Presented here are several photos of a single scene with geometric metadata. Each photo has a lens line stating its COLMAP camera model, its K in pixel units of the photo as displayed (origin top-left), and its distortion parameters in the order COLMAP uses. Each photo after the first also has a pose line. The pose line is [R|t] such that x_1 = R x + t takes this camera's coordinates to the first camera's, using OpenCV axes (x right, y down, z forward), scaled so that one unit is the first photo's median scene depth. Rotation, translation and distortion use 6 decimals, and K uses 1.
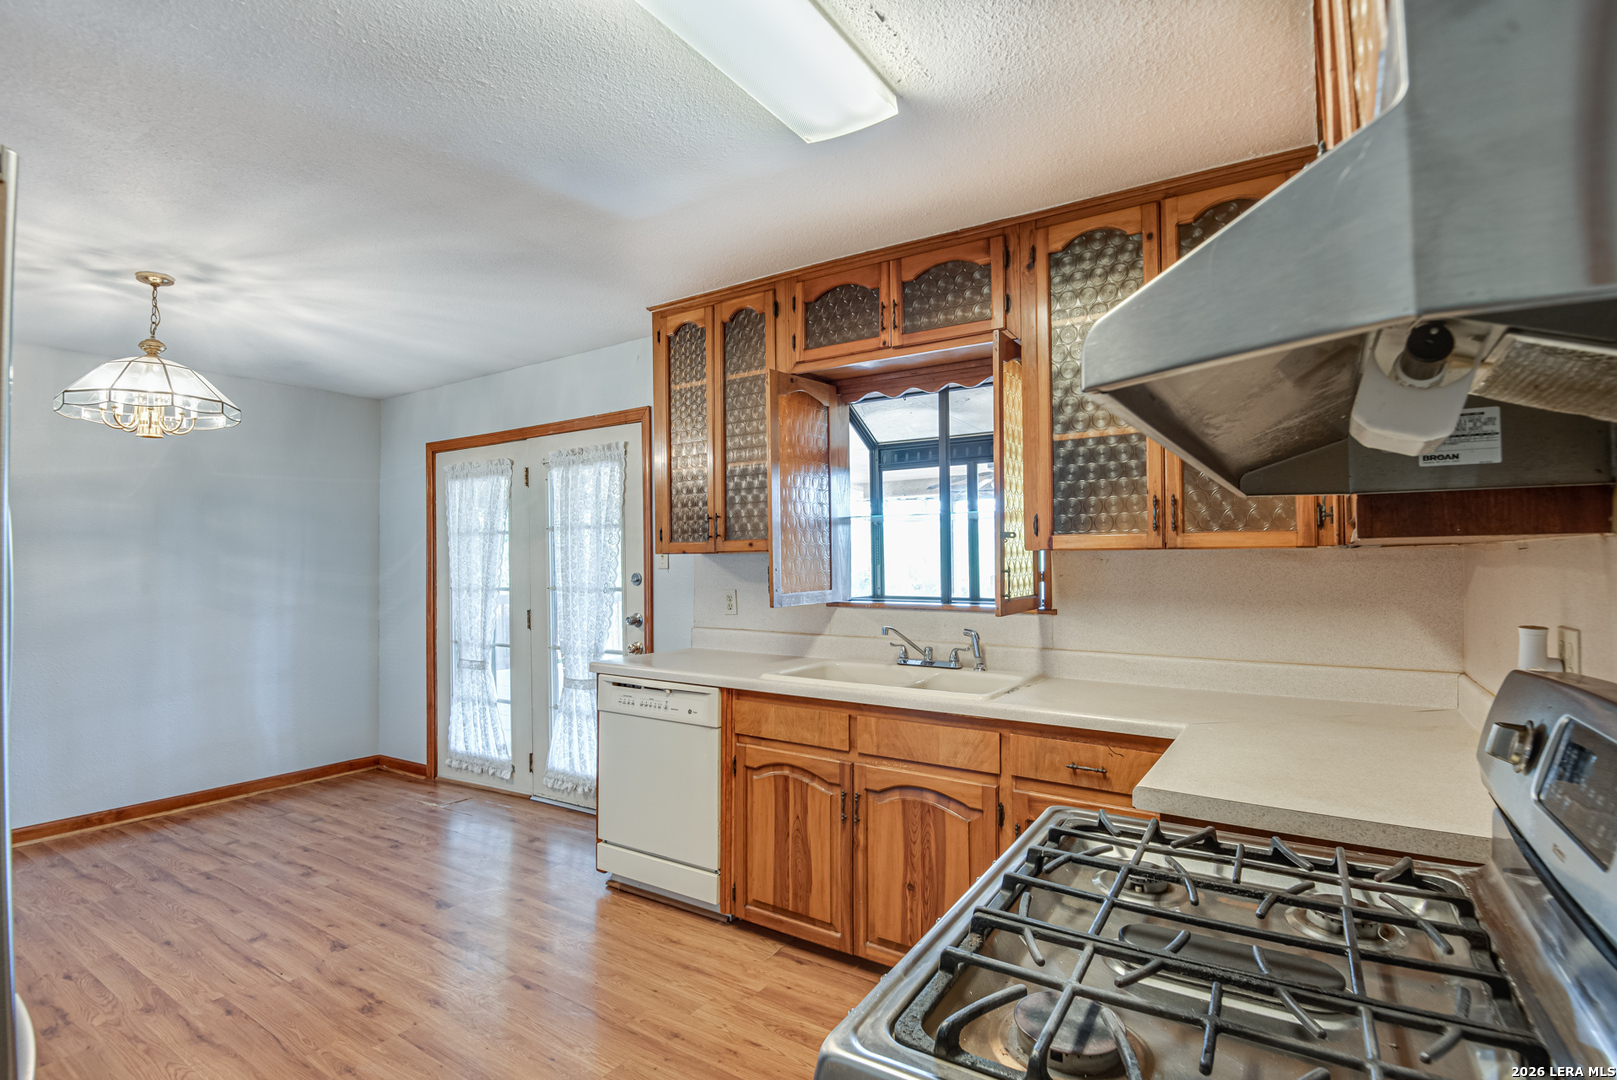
lens RADIAL K [[777.6, 0, 808.5], [0, 777.6, 540.0], [0, 0, 1]] dist [0.002442, -0.020972]
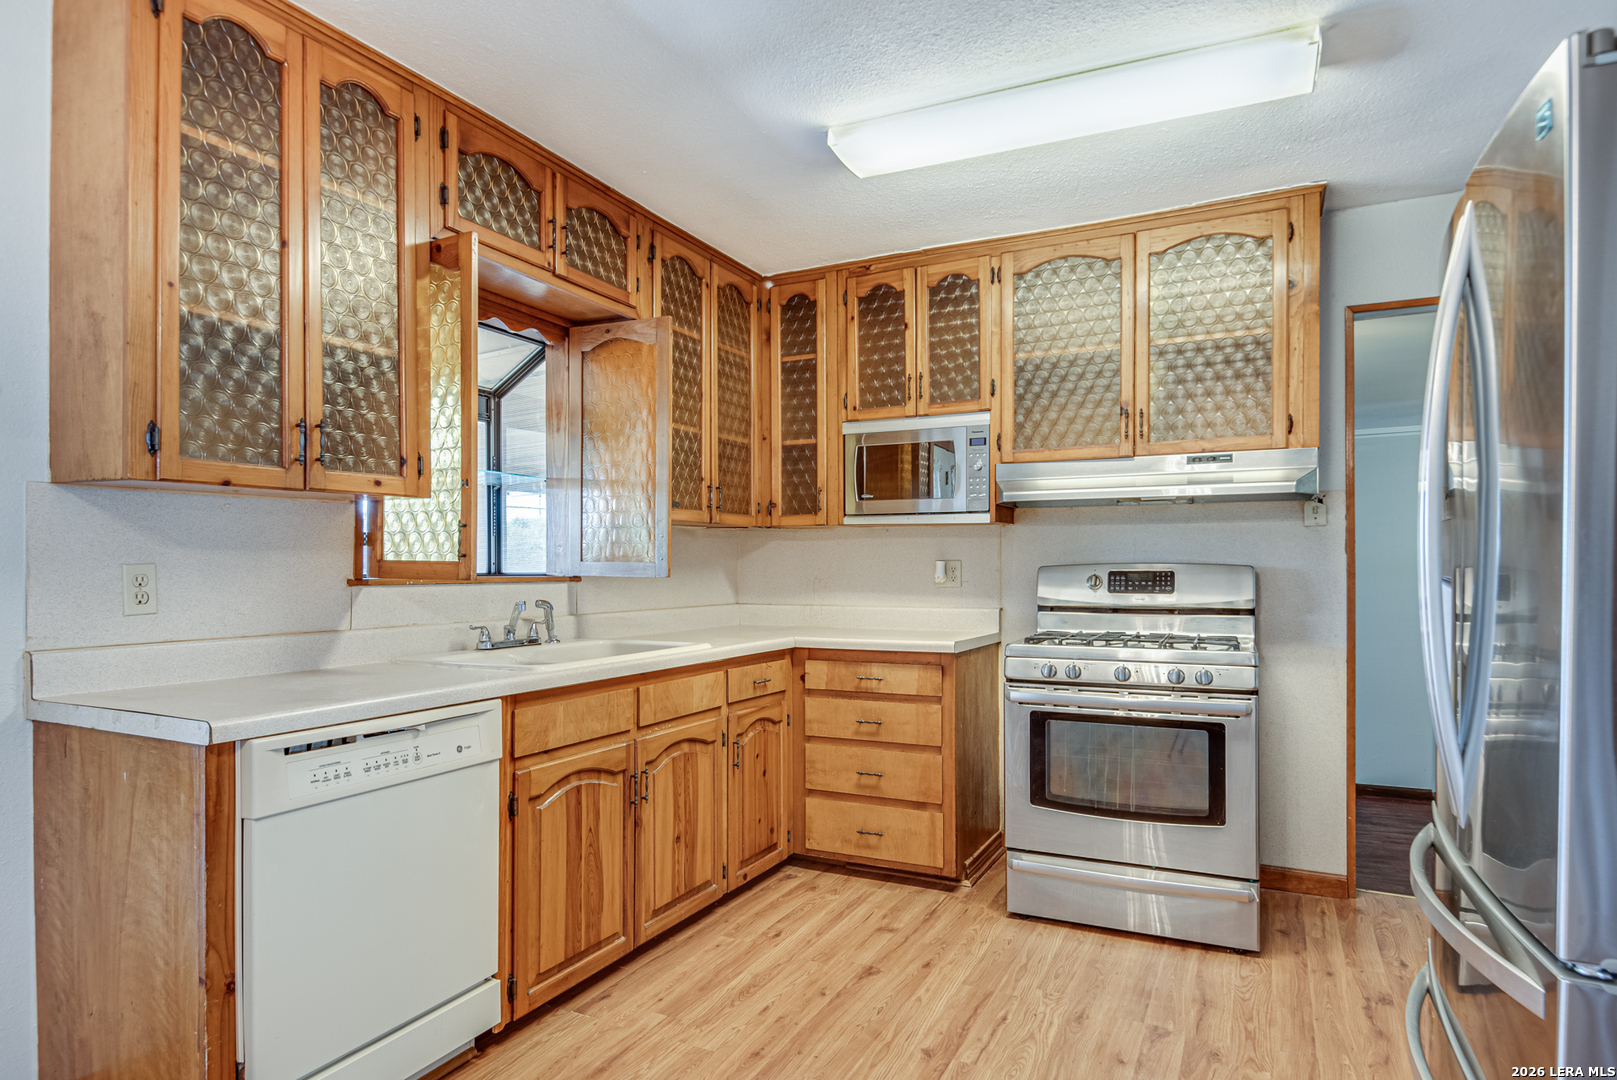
lens RADIAL K [[918.6, 0, 811.3], [0, 918.6, 564.5], [0, 0, 1]] dist [0.039721, -0.039143]
pose [[-0.123957, 0.005332, 0.992273, -0.951983], [-0.026680, 0.999606, -0.008705, 0.075969], [-0.991929, -0.027553, -0.123766, 0.848838]]
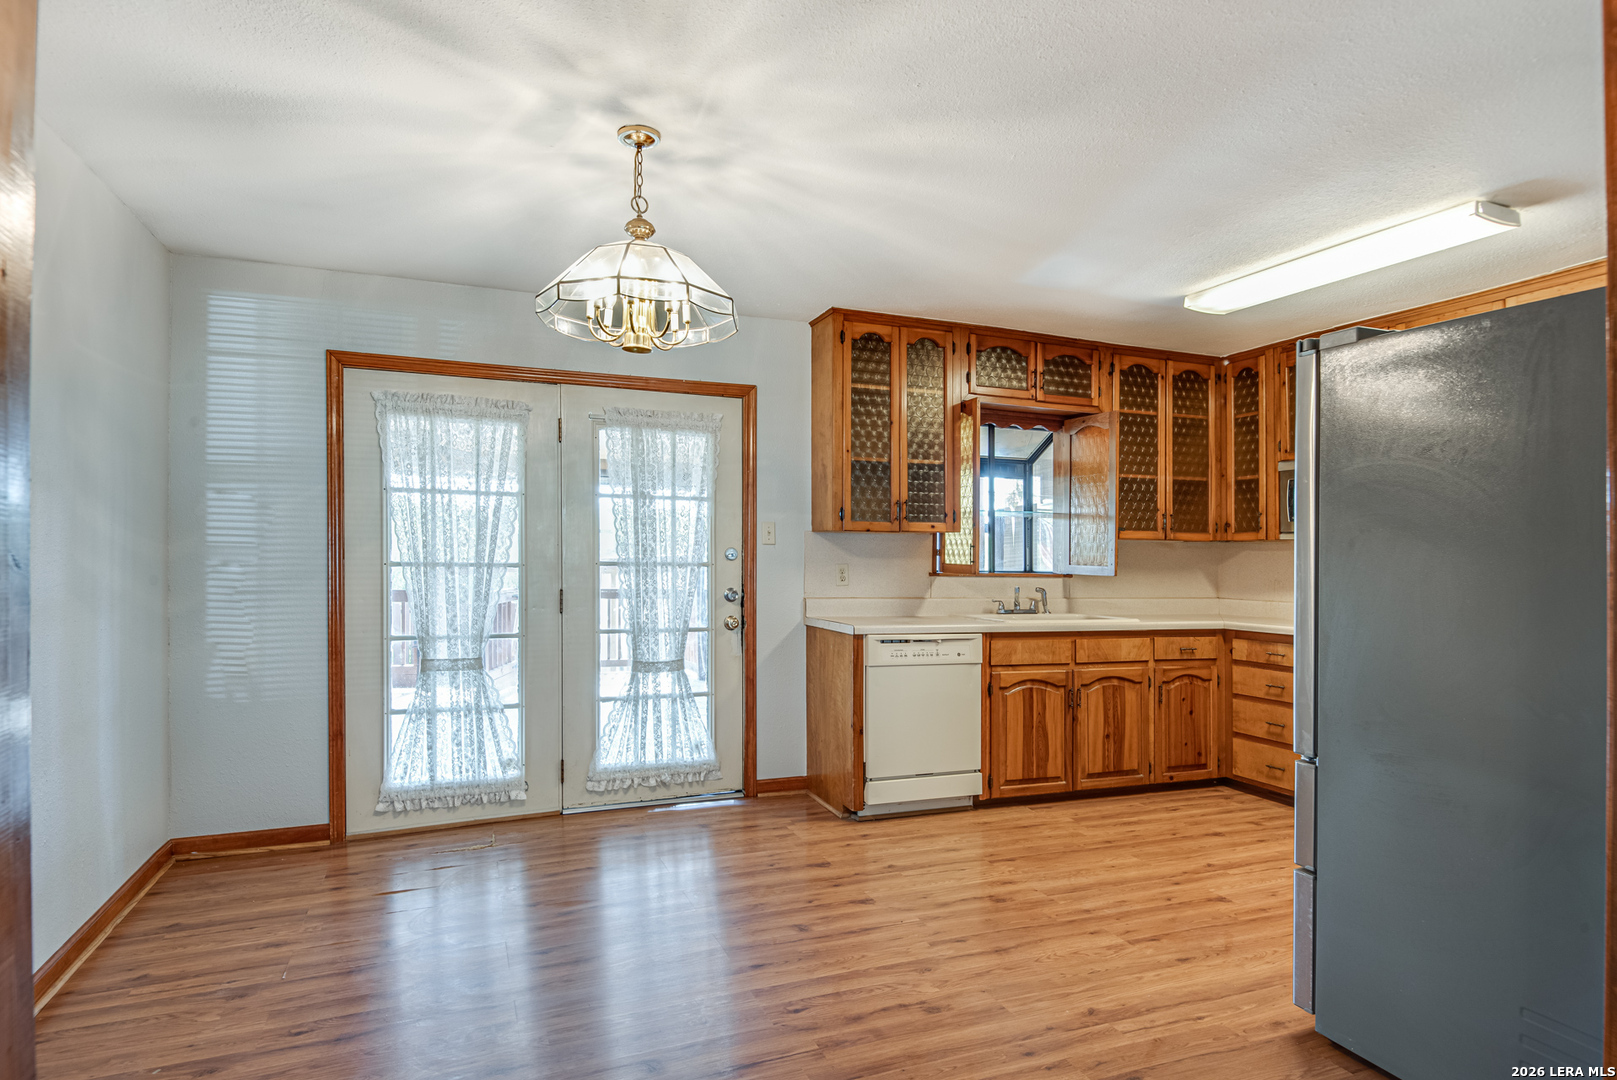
lens RADIAL K [[869.2, 0, 792.0], [0, 869.2, 548.7], [0, 0, 1]] dist [0.003347, 0.000051]
pose [[0.585653, 0.024232, 0.810199, -1.547642], [-0.036776, 0.999318, -0.003304, 0.062472], [-0.809727, -0.027861, 0.586145, 0.397292]]
